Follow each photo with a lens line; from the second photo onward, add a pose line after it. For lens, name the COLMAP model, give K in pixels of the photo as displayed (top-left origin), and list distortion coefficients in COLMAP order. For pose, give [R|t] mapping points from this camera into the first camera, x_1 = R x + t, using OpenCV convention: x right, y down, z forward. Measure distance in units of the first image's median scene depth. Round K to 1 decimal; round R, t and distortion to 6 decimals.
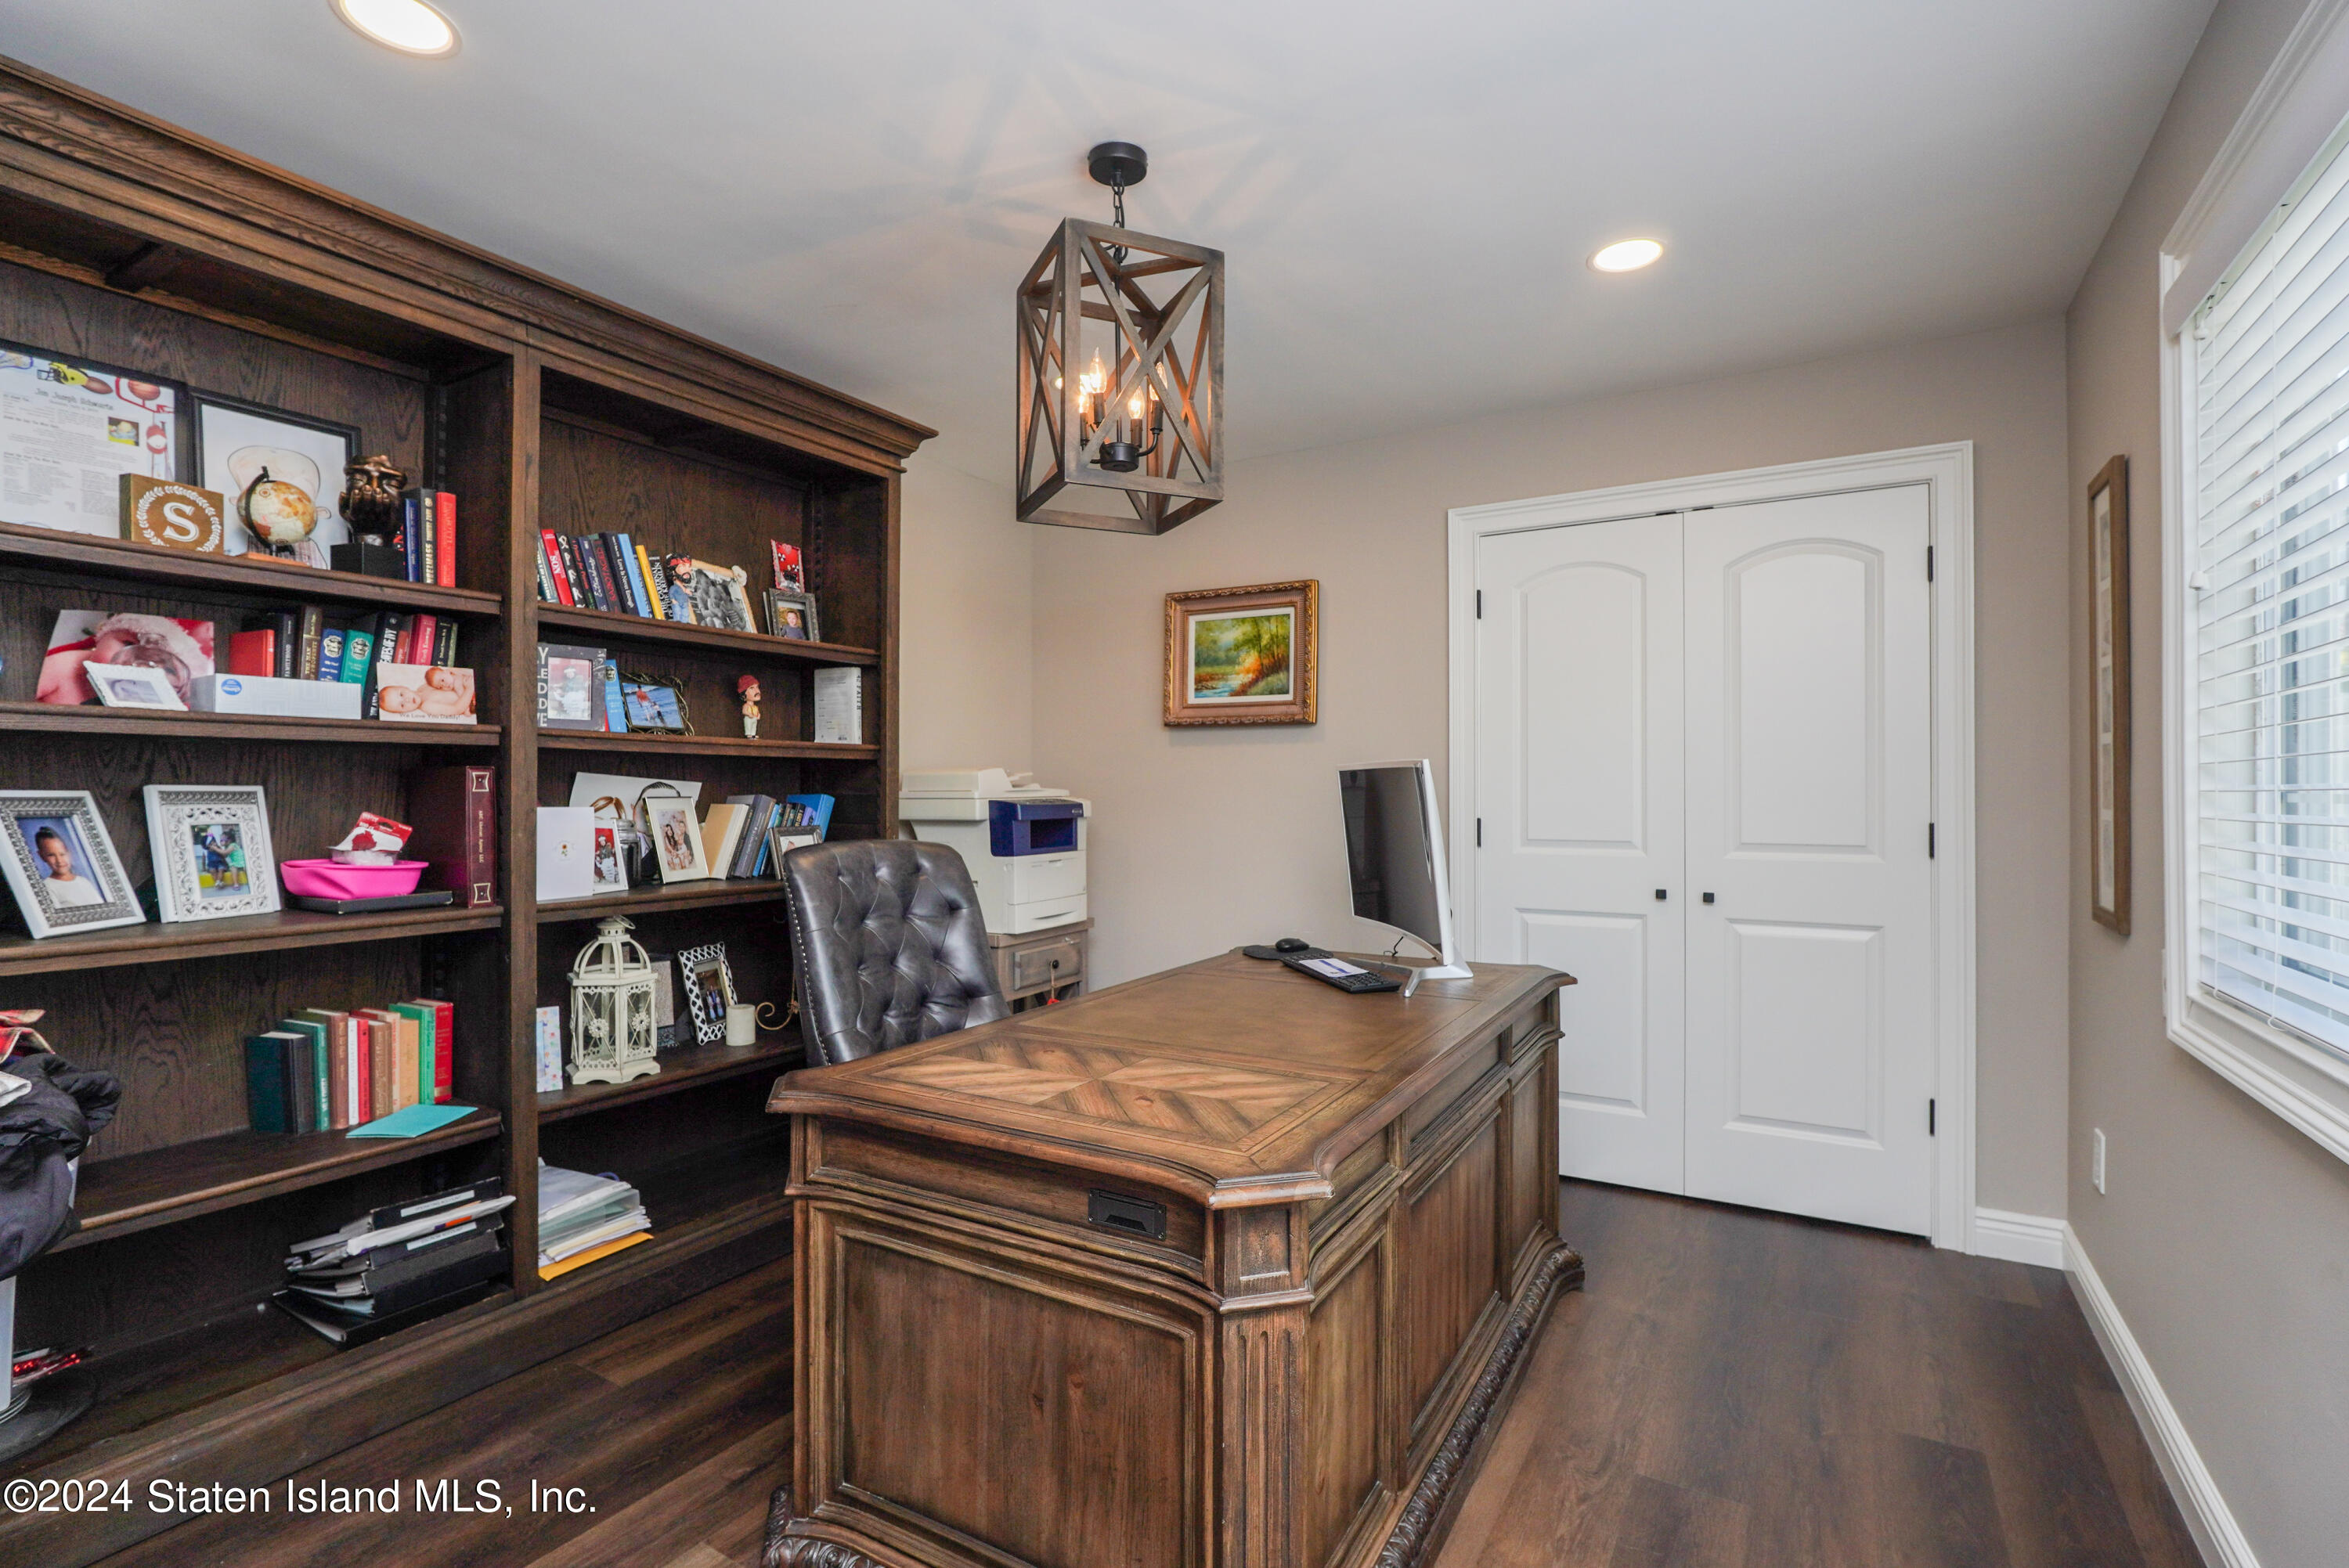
lens RADIAL K [[1121.9, 0, 1166.9], [0, 1121.9, 801.5], [0, 0, 1]] dist [-0.012987, 0.000713]
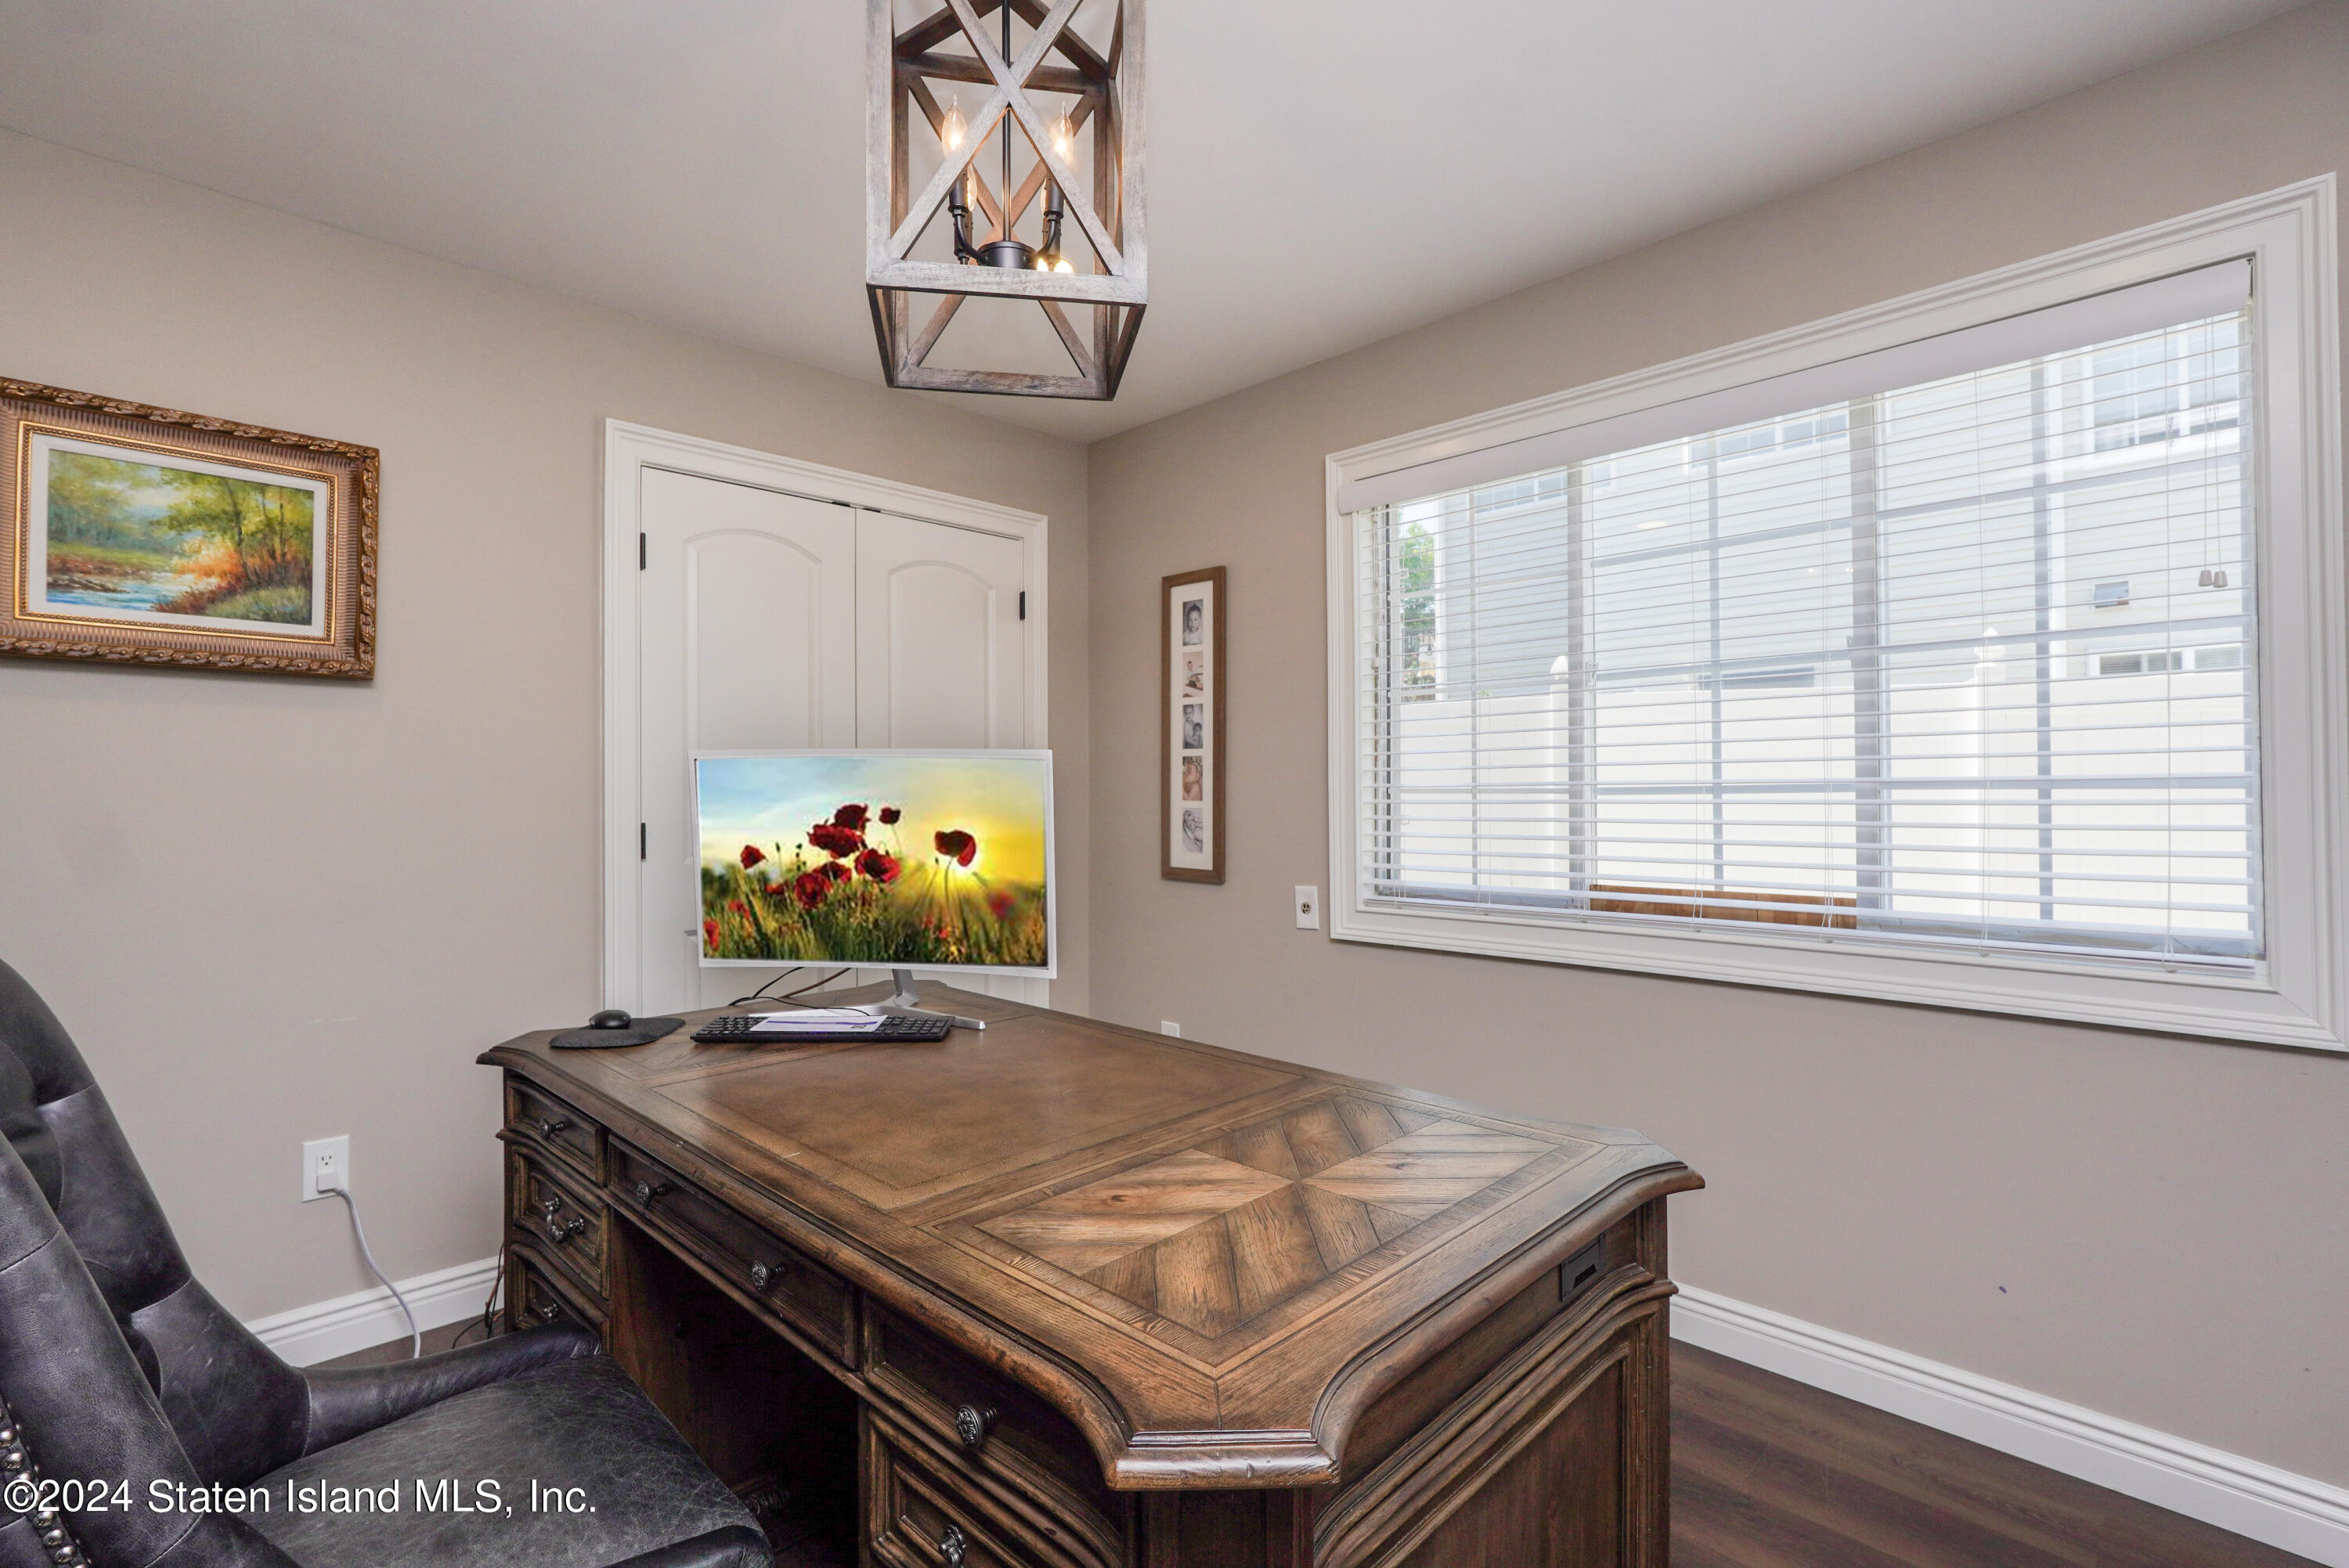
lens RADIAL K [[1101.4, 0, 1195.5], [0, 1101.4, 780.0], [0, 0, 1]] dist [-0.002649, 0.000883]
pose [[0.204652, 0.007258, 0.978808, -0.362123], [0.012669, 0.999869, -0.010063, -0.002891], [-0.978753, 0.014460, 0.204533, 0.427304]]
